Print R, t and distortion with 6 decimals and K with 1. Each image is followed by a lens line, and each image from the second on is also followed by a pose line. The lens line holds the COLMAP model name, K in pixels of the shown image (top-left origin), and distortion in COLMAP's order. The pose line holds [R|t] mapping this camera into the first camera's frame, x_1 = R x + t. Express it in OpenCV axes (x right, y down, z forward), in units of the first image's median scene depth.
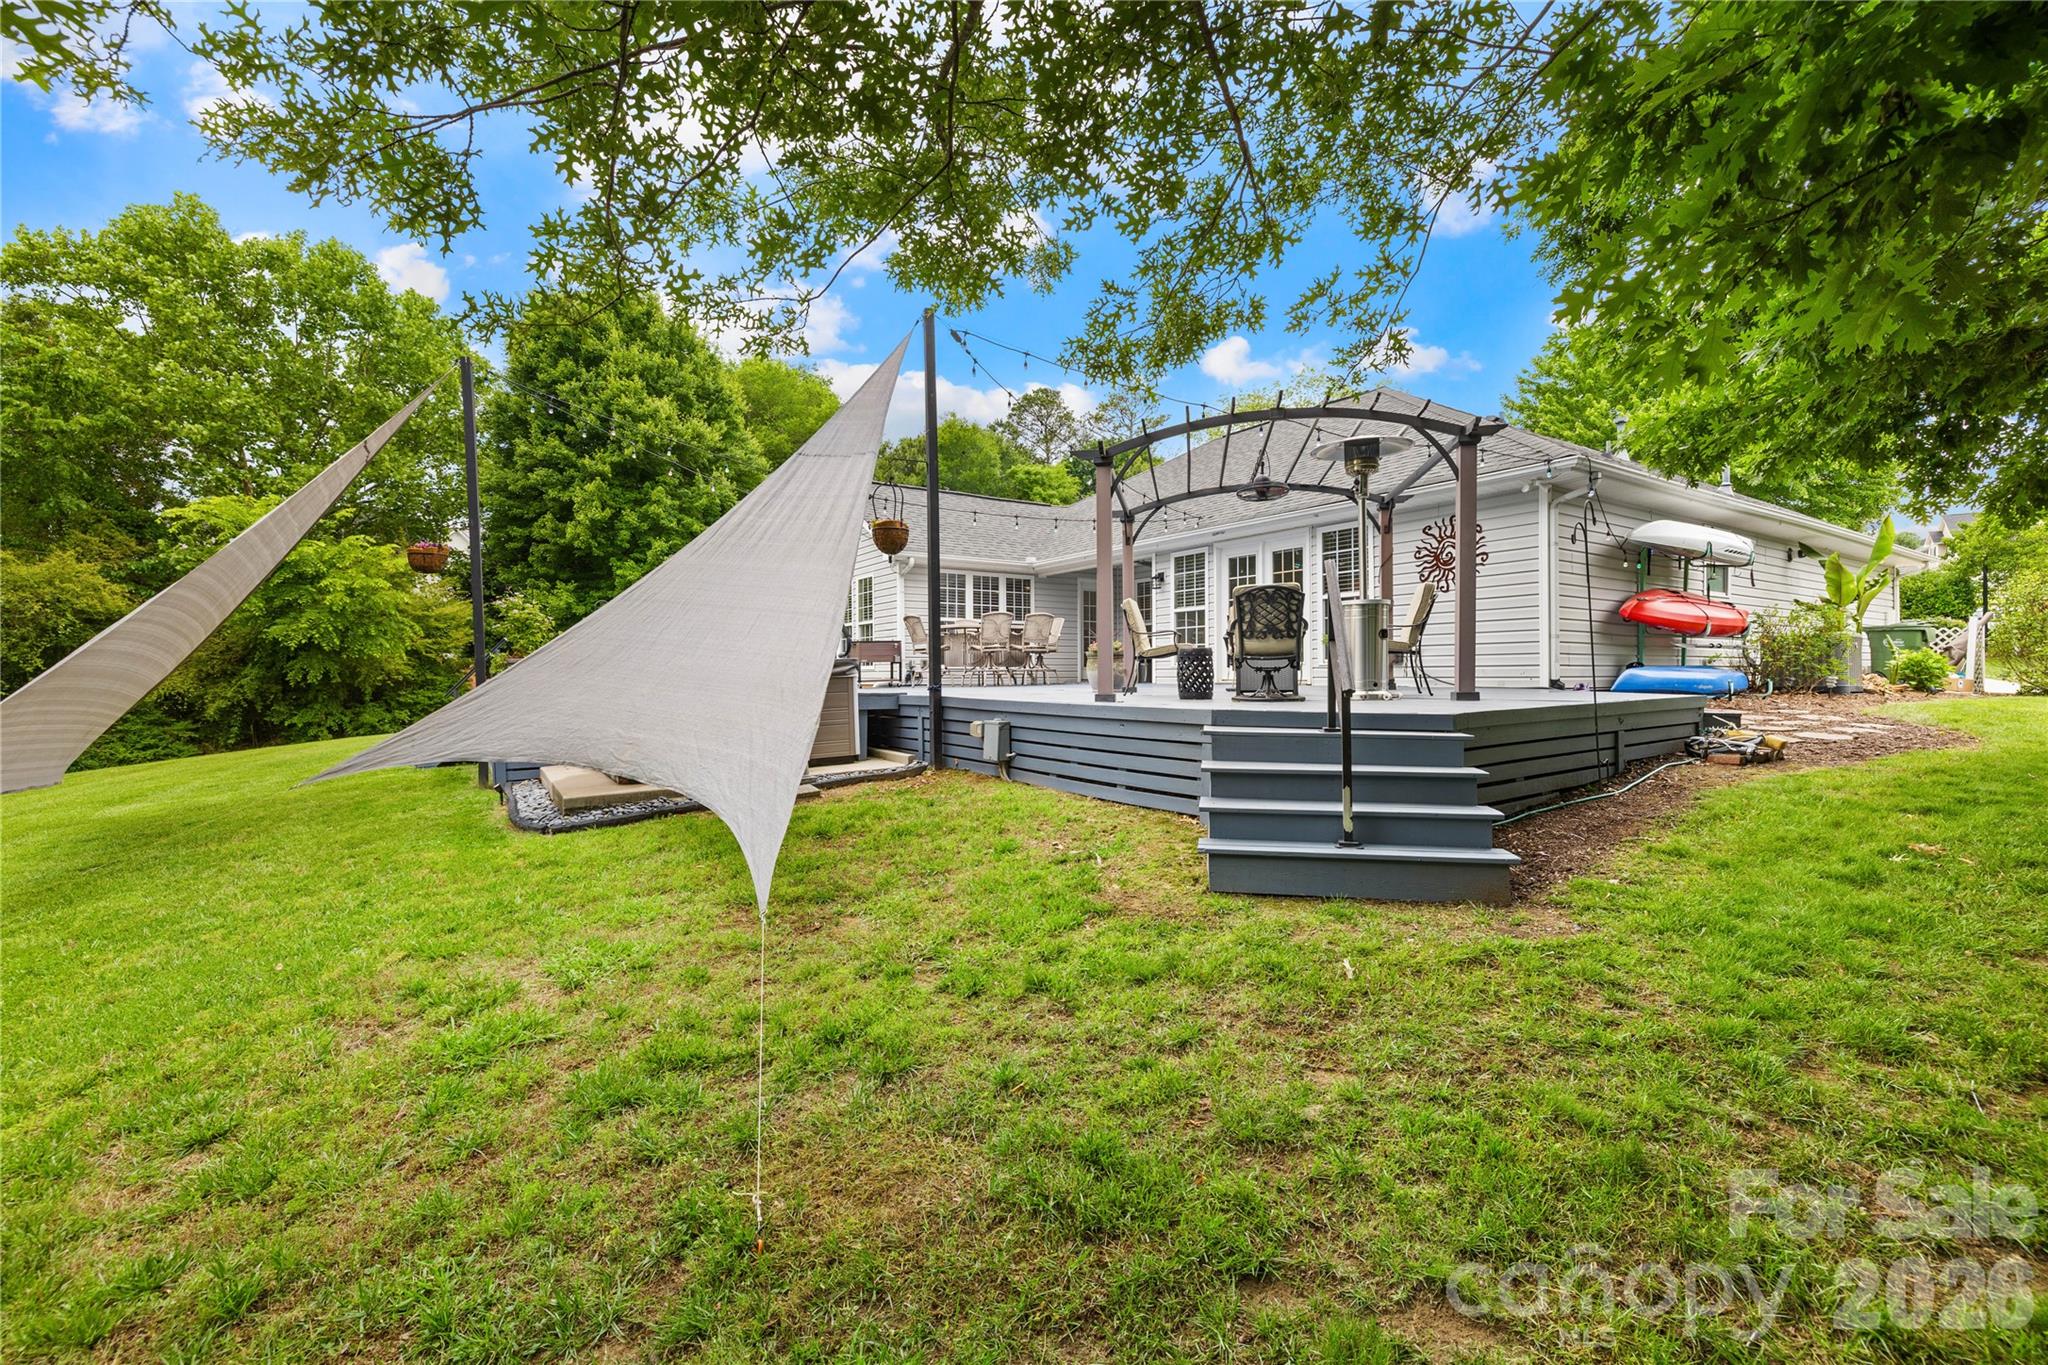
lens RADIAL K [[858.1, 0, 1021.1], [0, 858.1, 664.9], [0, 0, 1]] dist [-0.000052, -0.000181]
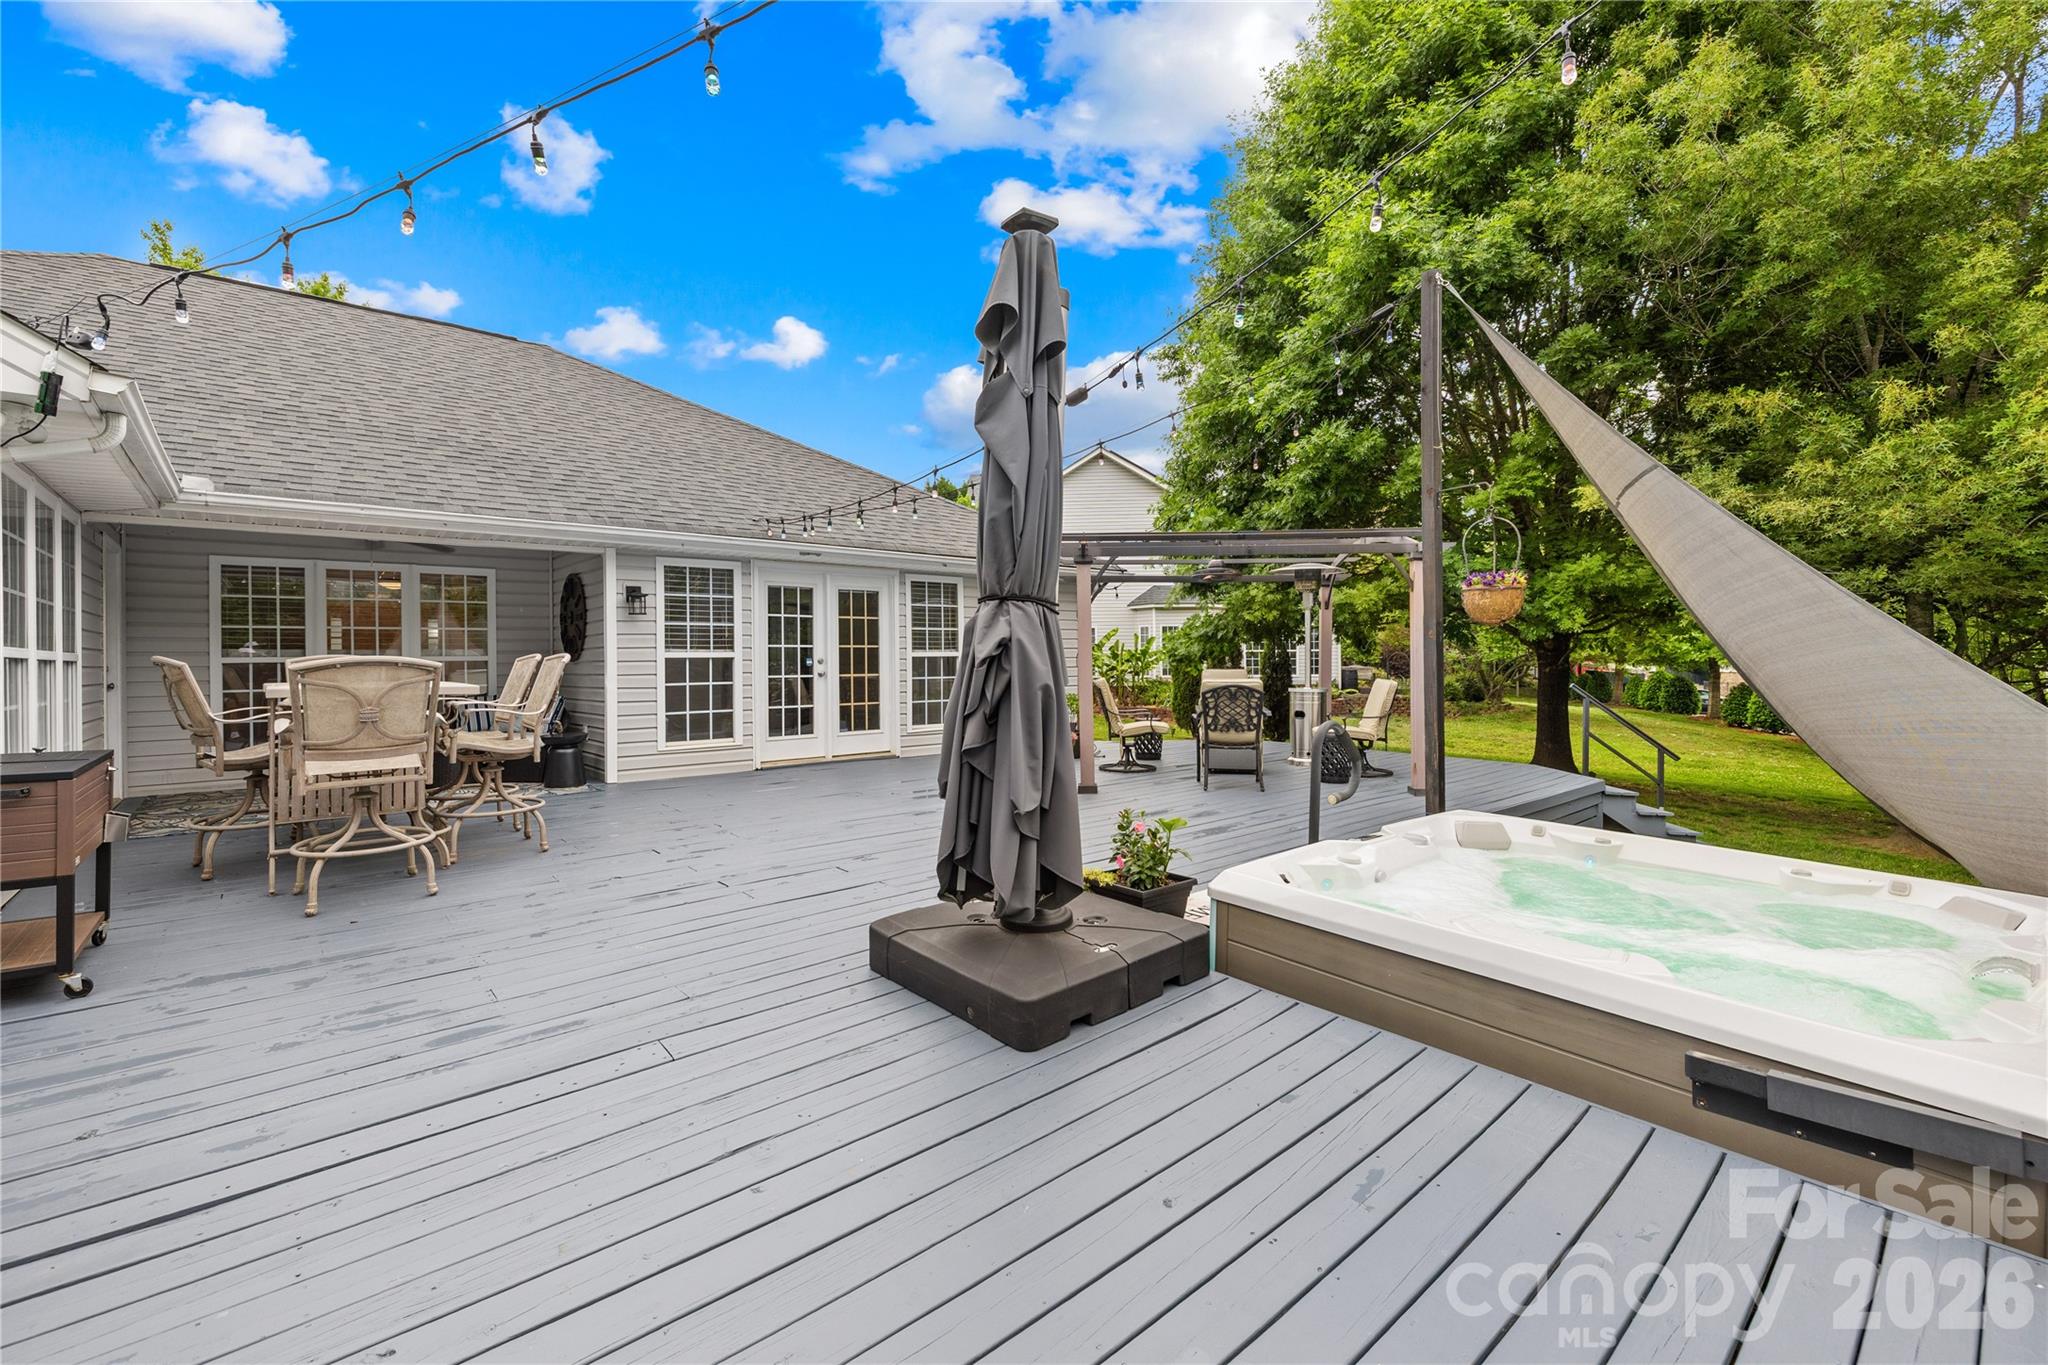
lens RADIAL K [[858.1, 0, 1021.1], [0, 858.1, 664.9], [0, 0, 1]] dist [-0.000052, -0.000181]
pose [[-0.105955, -0.024630, 0.994066, -0.438588], [-0.026191, 0.999415, 0.021970, -0.076690], [-0.994026, -0.023708, -0.106539, 0.822722]]
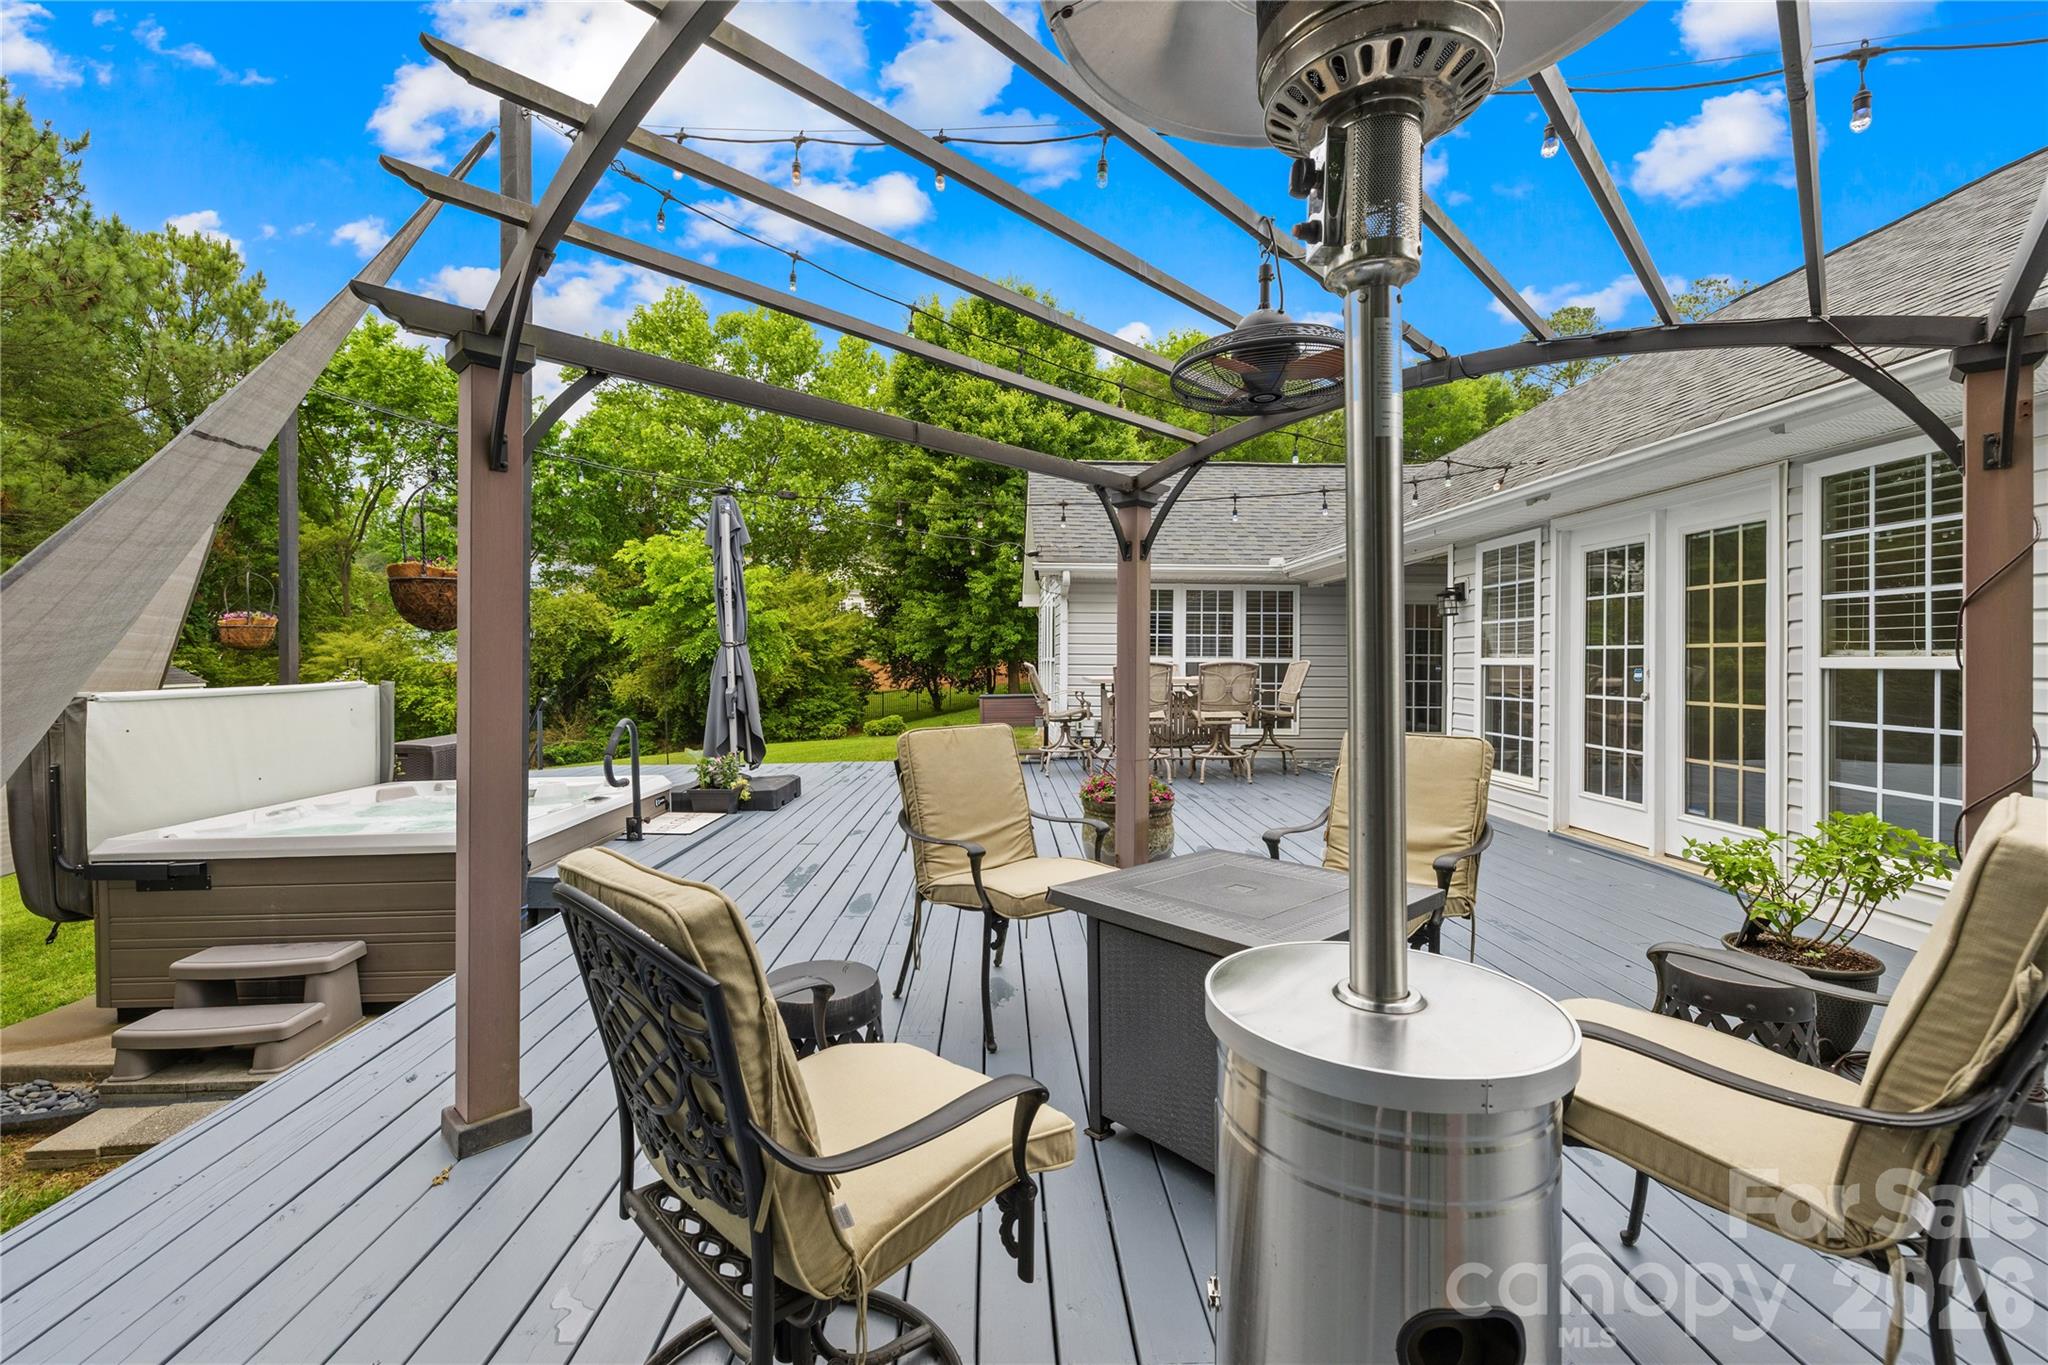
lens RADIAL K [[858.1, 0, 1021.1], [0, 858.1, 664.9], [0, 0, 1]] dist [-0.000052, -0.000181]
pose [[0.837930, 0.013313, -0.545615, 0.227127], [-0.001798, 0.999764, 0.021633, -0.071886], [0.545775, -0.017146, 0.837756, 0.449511]]
